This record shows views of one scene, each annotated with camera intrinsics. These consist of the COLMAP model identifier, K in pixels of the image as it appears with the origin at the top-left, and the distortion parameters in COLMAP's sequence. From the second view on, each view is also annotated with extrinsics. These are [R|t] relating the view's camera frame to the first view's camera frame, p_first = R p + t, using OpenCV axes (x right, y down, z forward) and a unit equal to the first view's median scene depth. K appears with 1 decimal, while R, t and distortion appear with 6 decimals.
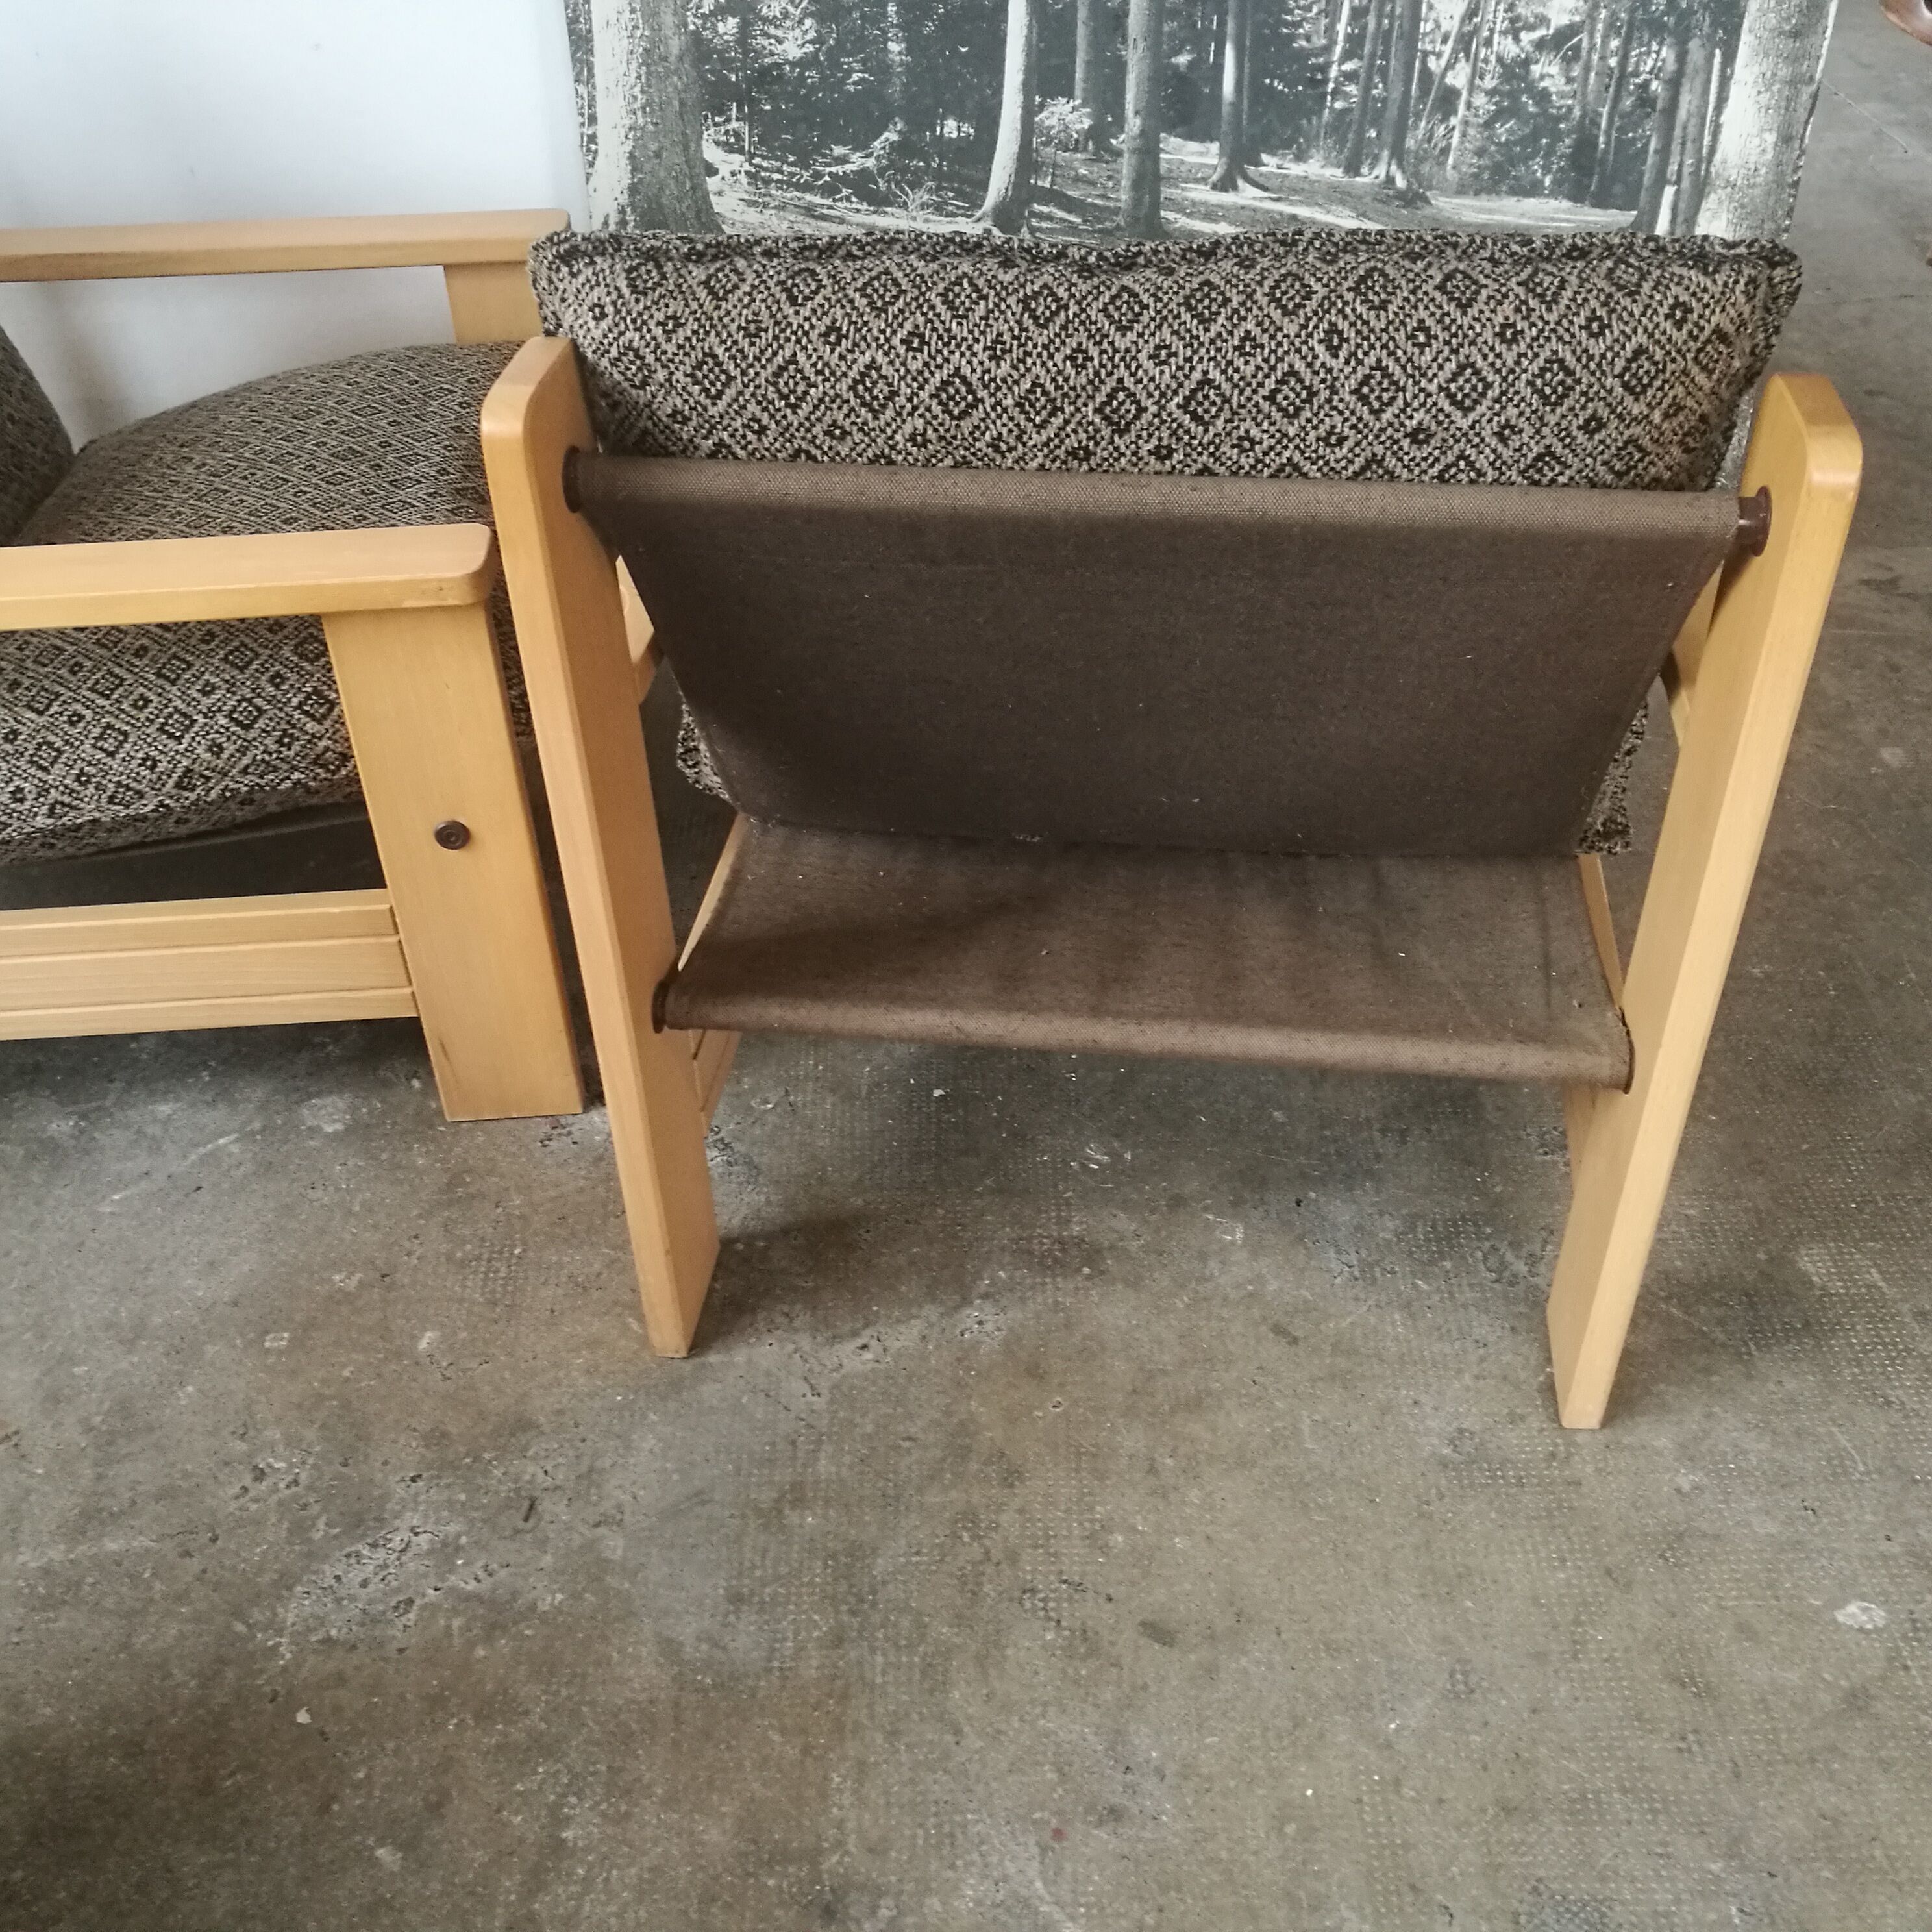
lens RADIAL K [[2018.0, 0, 964.6], [0, 2018.0, 969.8], [0, 0, 1]] dist [-0.065542, 0.116314]
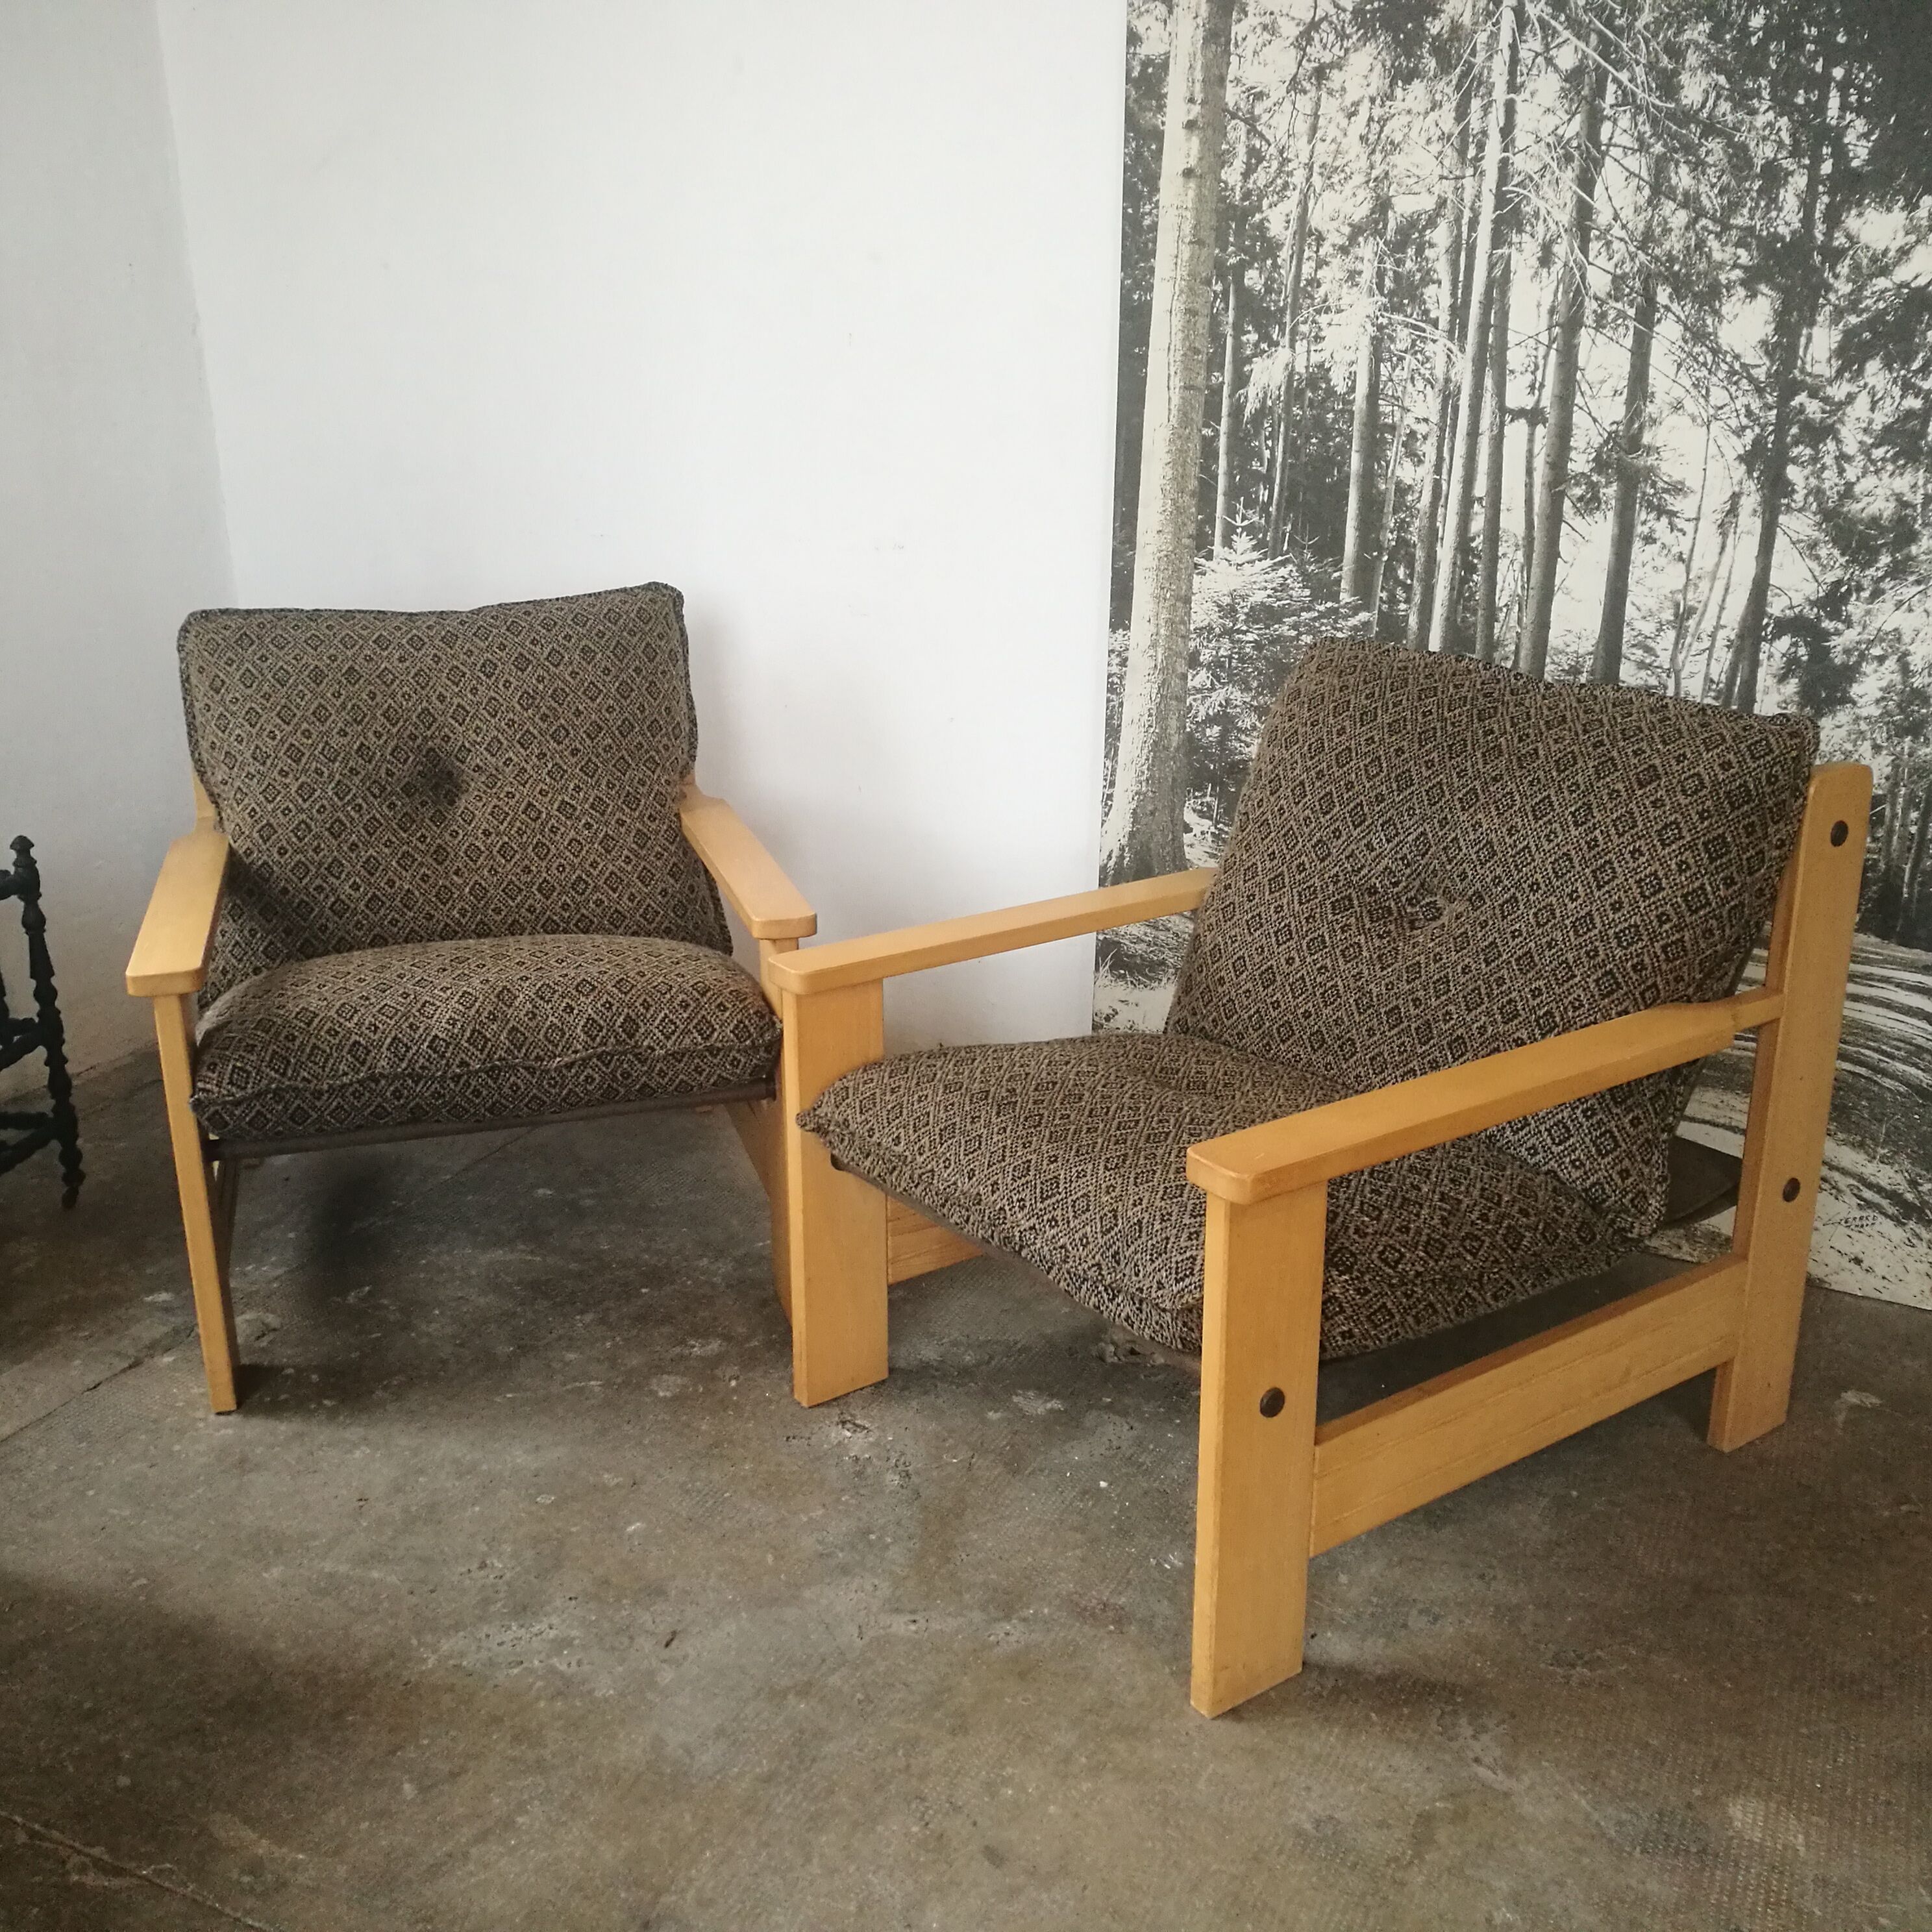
lens RADIAL K [[1983.0, 0, 963.3], [0, 1983.0, 965.5], [0, 0, 1]] dist [0.002113, -0.043170]
pose [[0.893123, 0.147804, -0.424835, 0.371292], [-0.292298, 0.908585, -0.298388, 0.147718], [0.341896, 0.390676, 0.854681, -0.178769]]
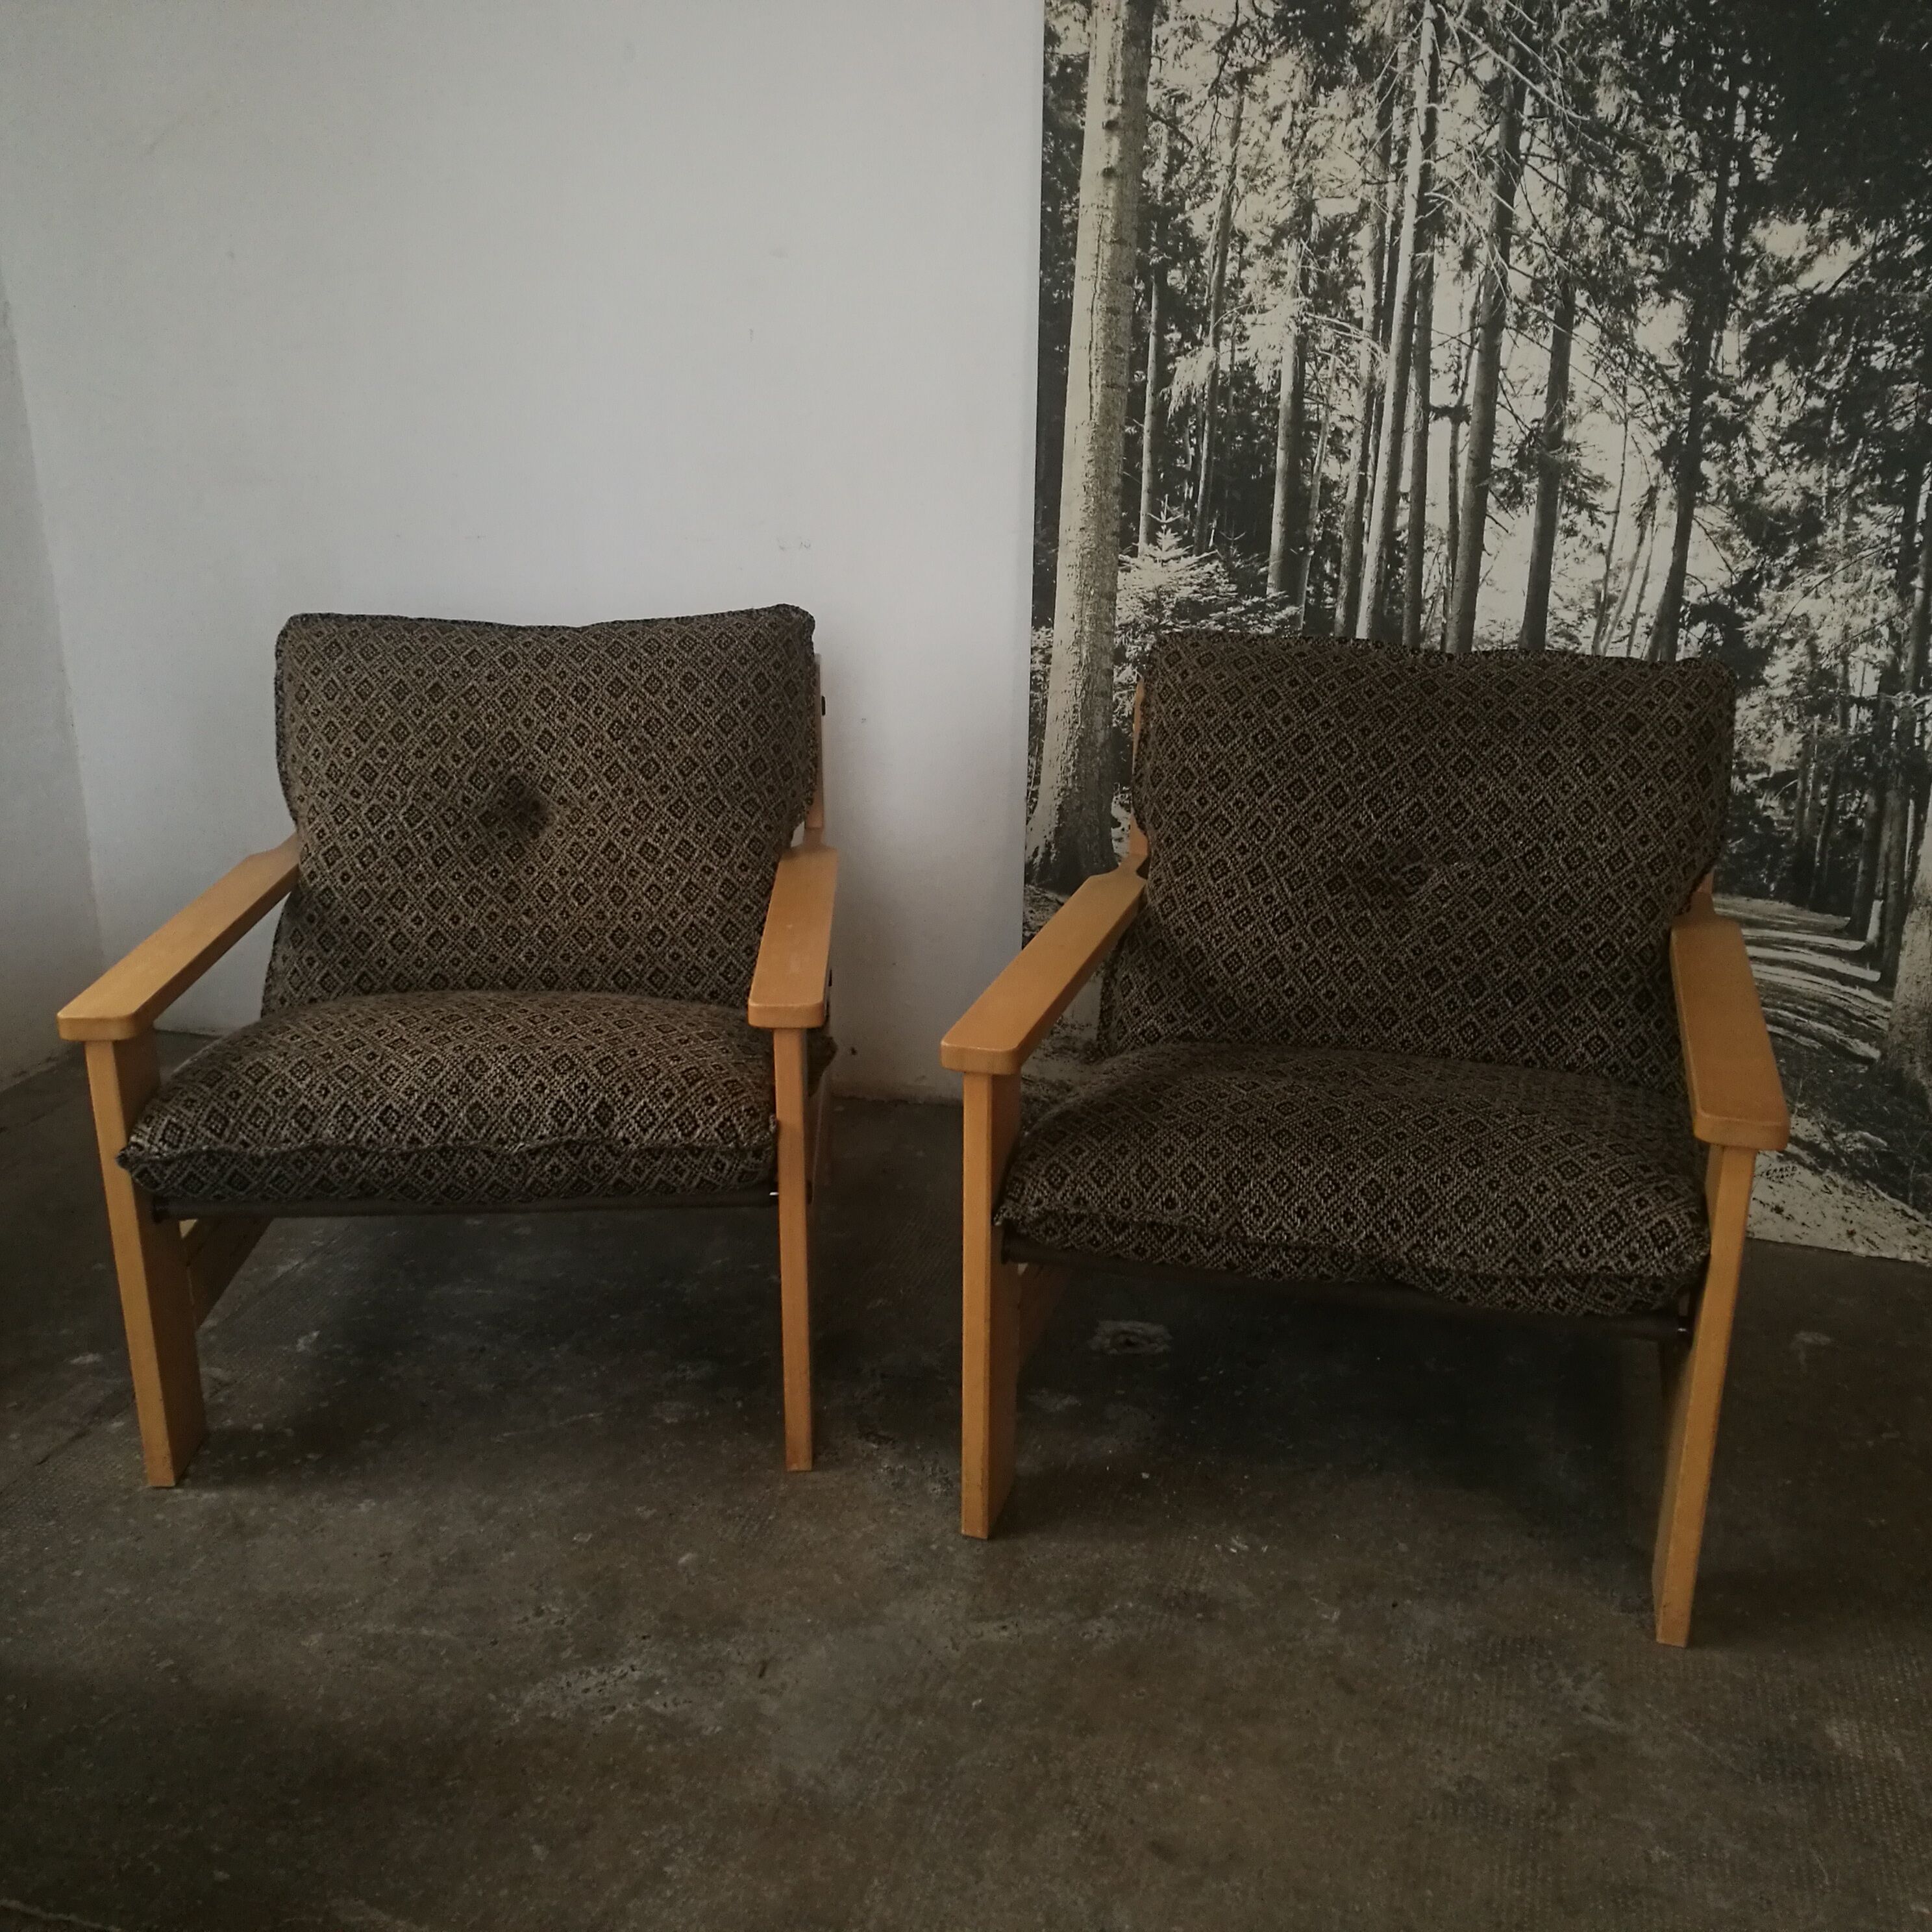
lens RADIAL K [[1983.0, 0, 958.3], [0, 1983.0, 963.4], [0, 0, 1]] dist [0.035323, -0.148969]
pose [[0.953363, 0.108712, -0.281570, 0.188009], [-0.205024, 0.917877, -0.339804, 0.196408], [0.221506, 0.381685, 0.897358, -0.227308]]
